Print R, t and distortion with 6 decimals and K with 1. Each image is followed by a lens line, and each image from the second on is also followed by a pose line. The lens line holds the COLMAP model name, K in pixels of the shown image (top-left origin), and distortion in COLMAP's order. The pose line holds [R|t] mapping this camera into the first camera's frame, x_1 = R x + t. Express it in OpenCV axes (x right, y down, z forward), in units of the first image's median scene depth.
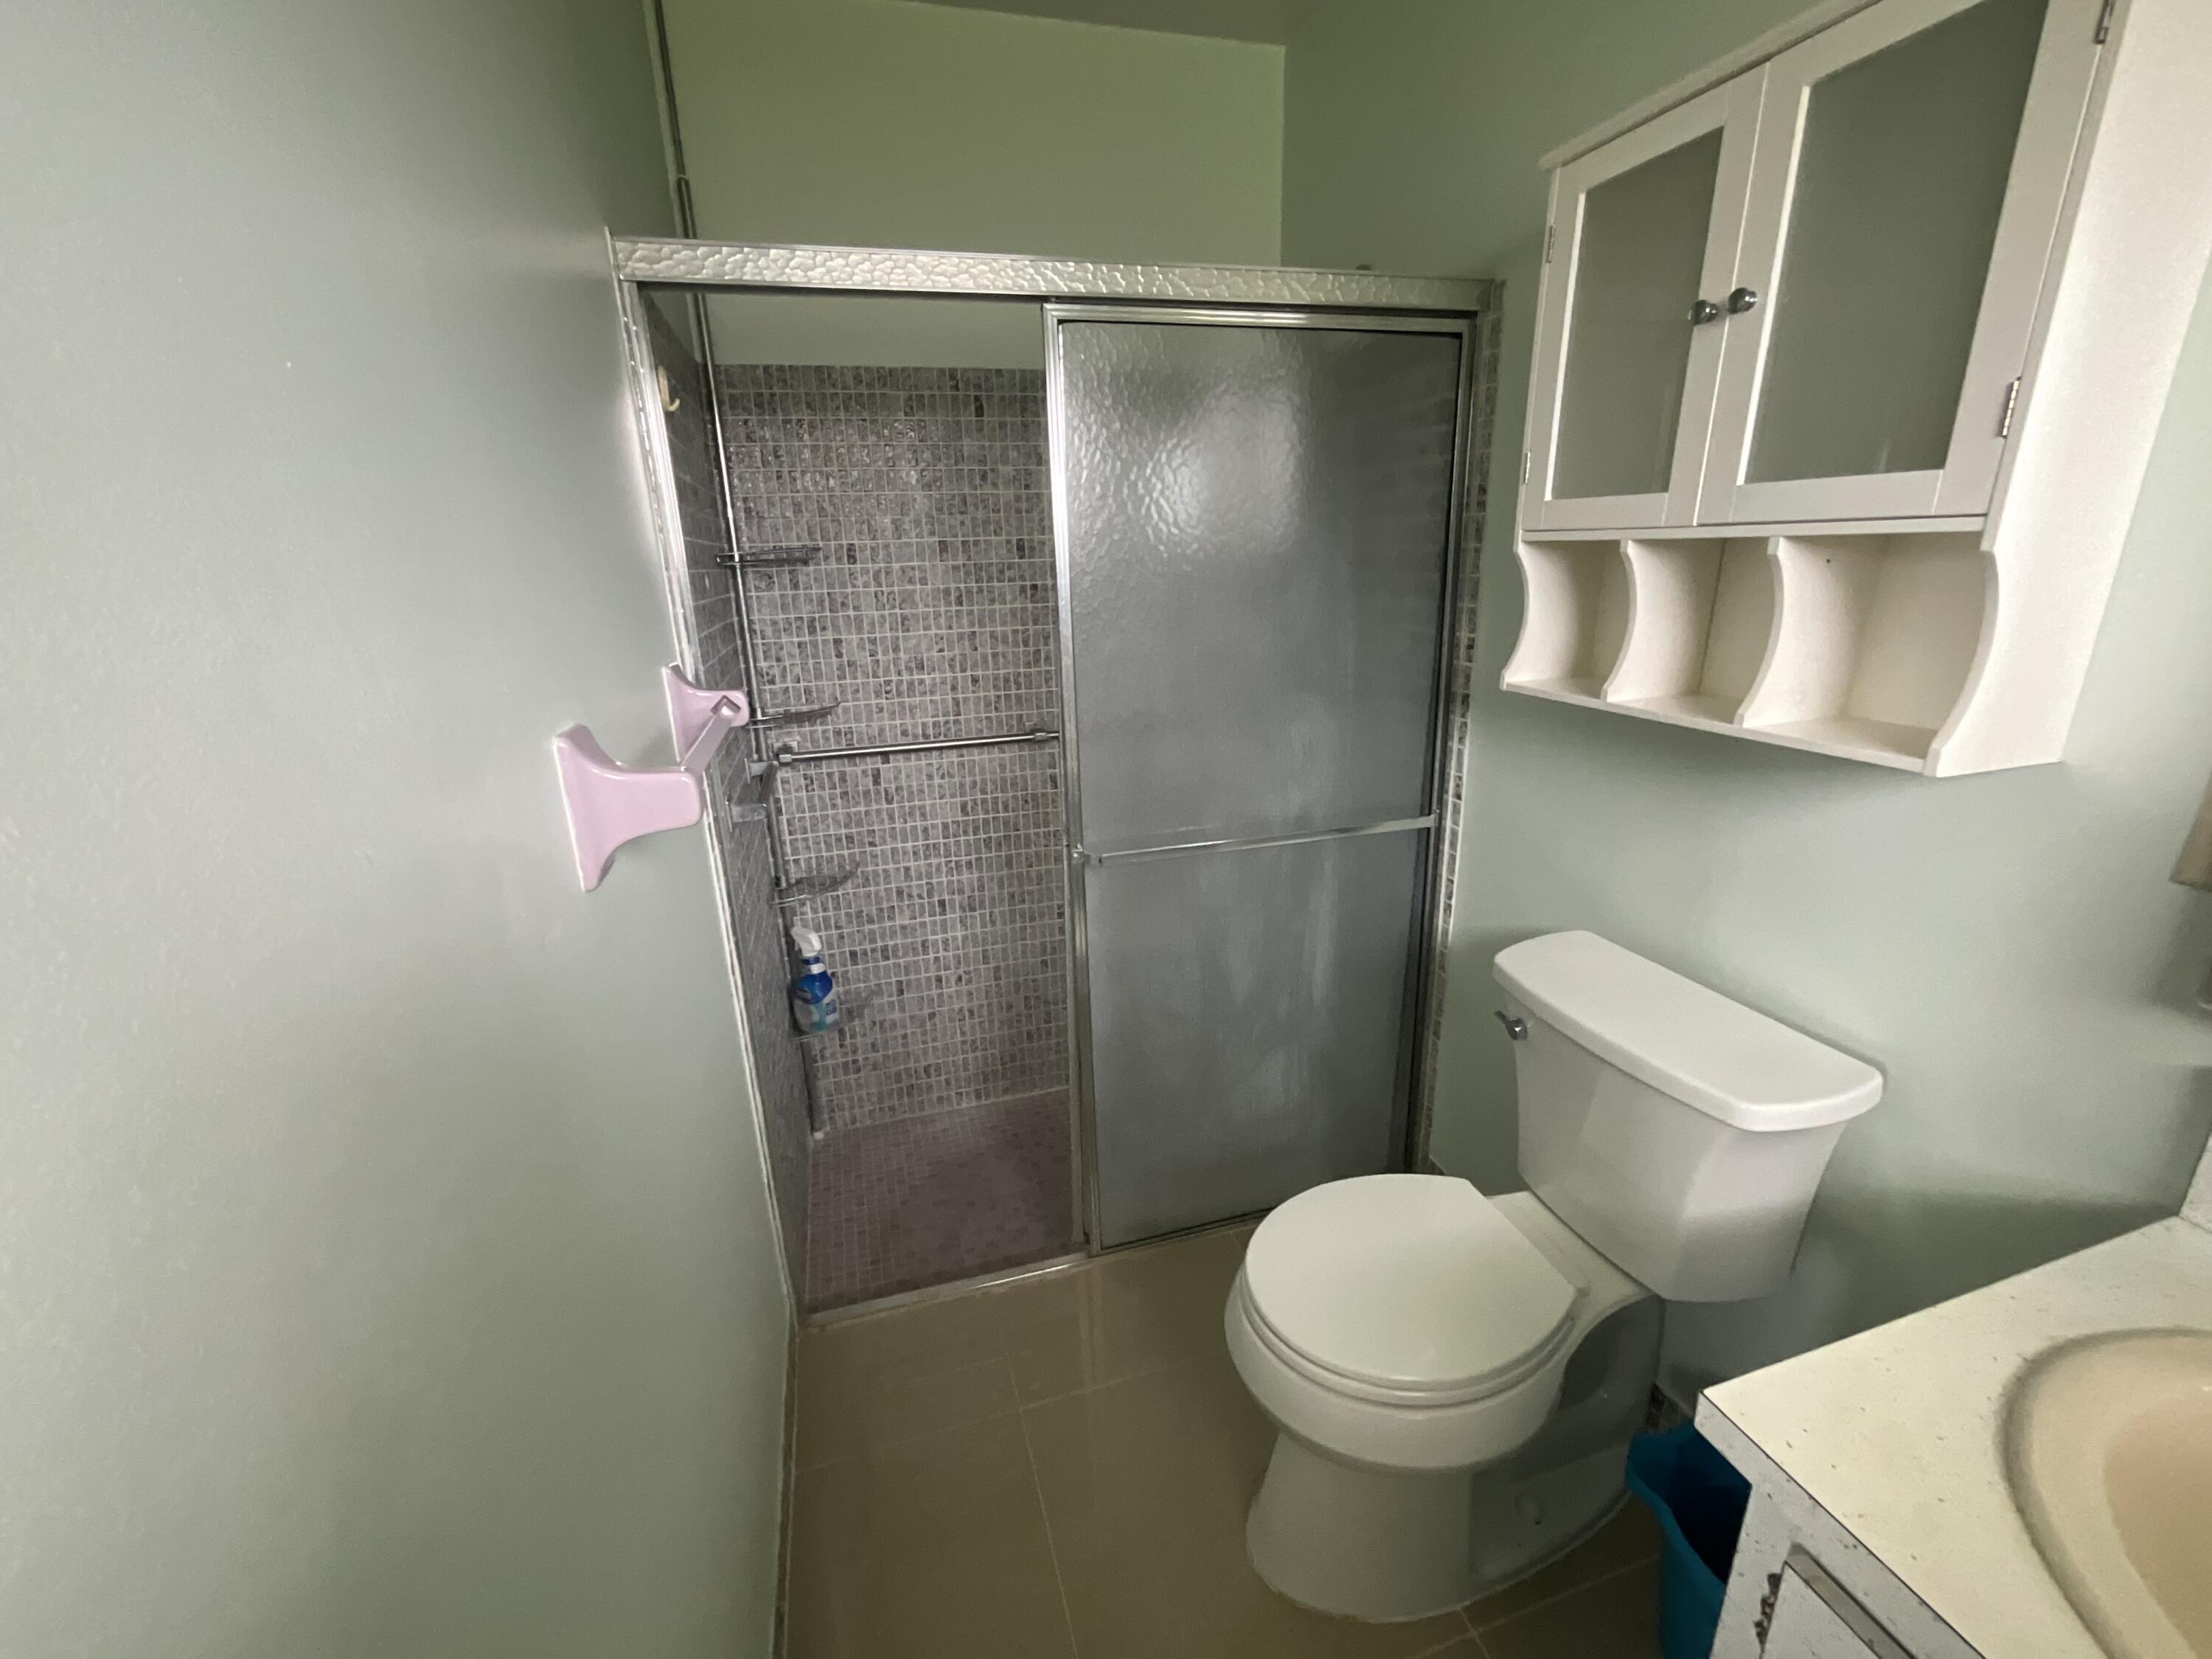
lens RADIAL K [[895.7, 0, 1101.9], [0, 895.7, 827.3], [0, 0, 1]] dist [-0.002364, 0.000189]
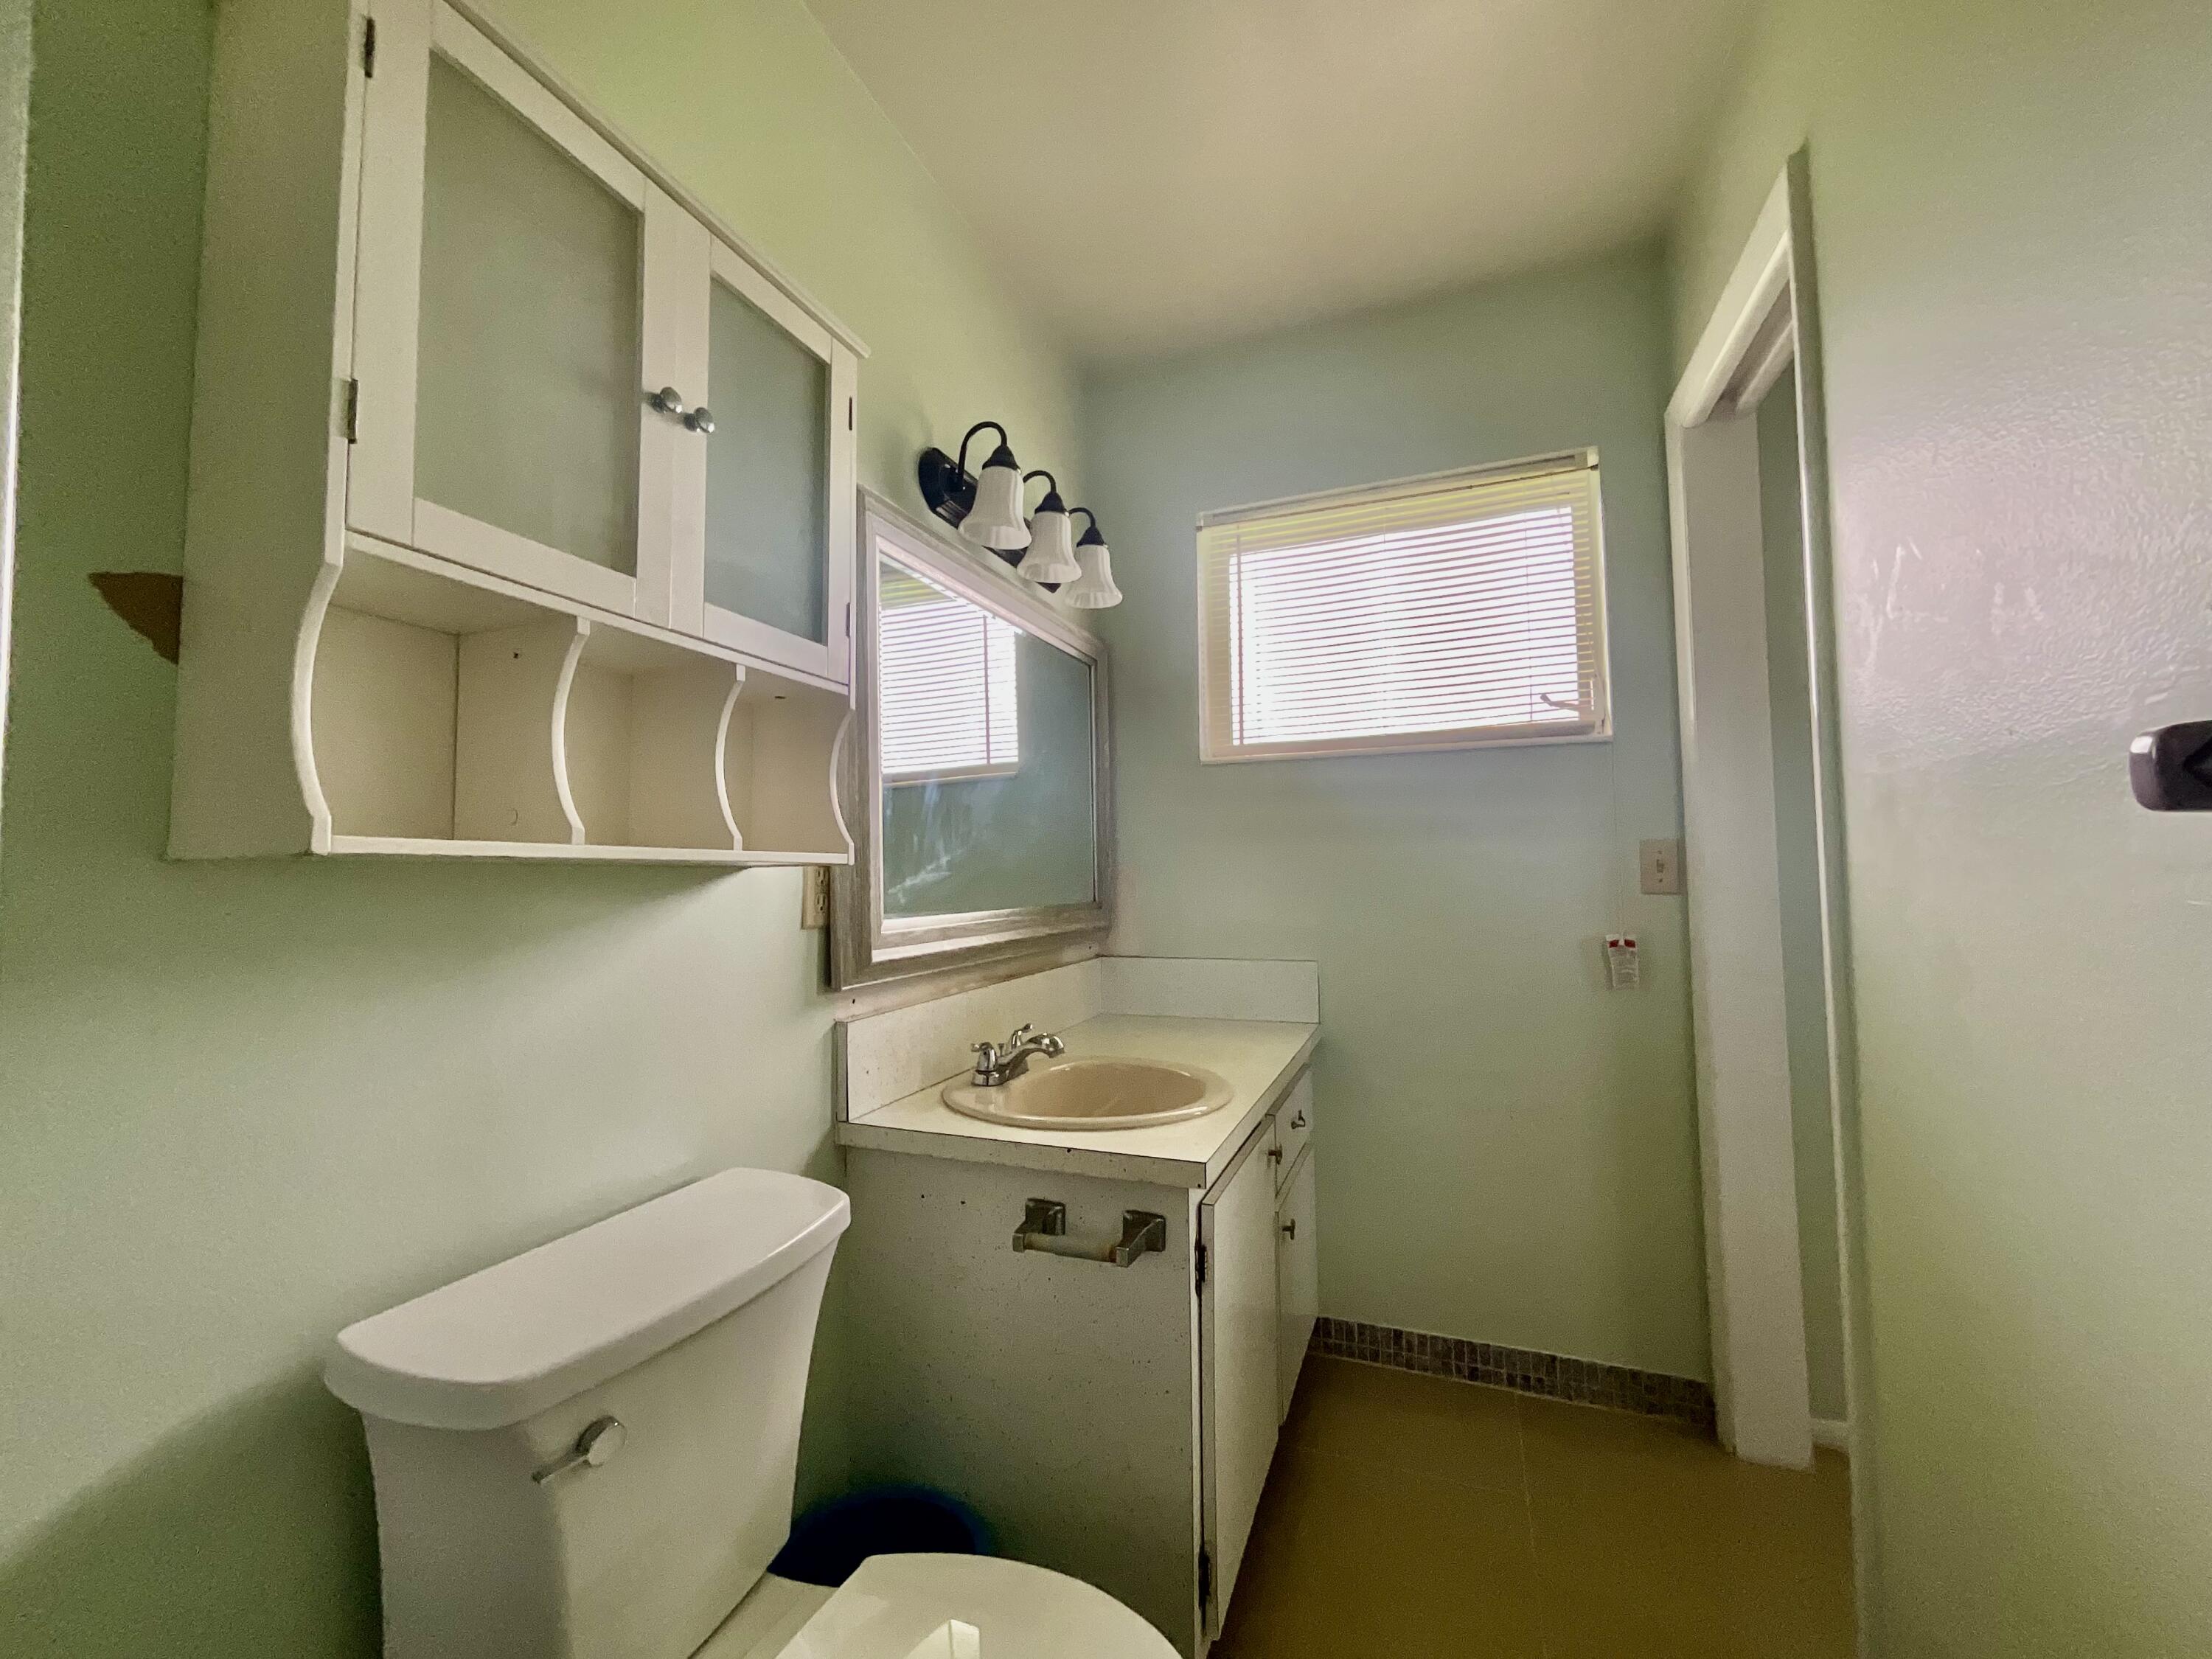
lens RADIAL K [[895.7, 0, 1101.9], [0, 895.7, 827.3], [0, 0, 1]] dist [-0.002364, 0.000189]
pose [[-0.790205, 0.077837, 0.607879, -0.175700], [0.217293, 0.963044, 0.159153, -0.194403], [-0.573026, 0.257851, -0.777916, 1.449180]]
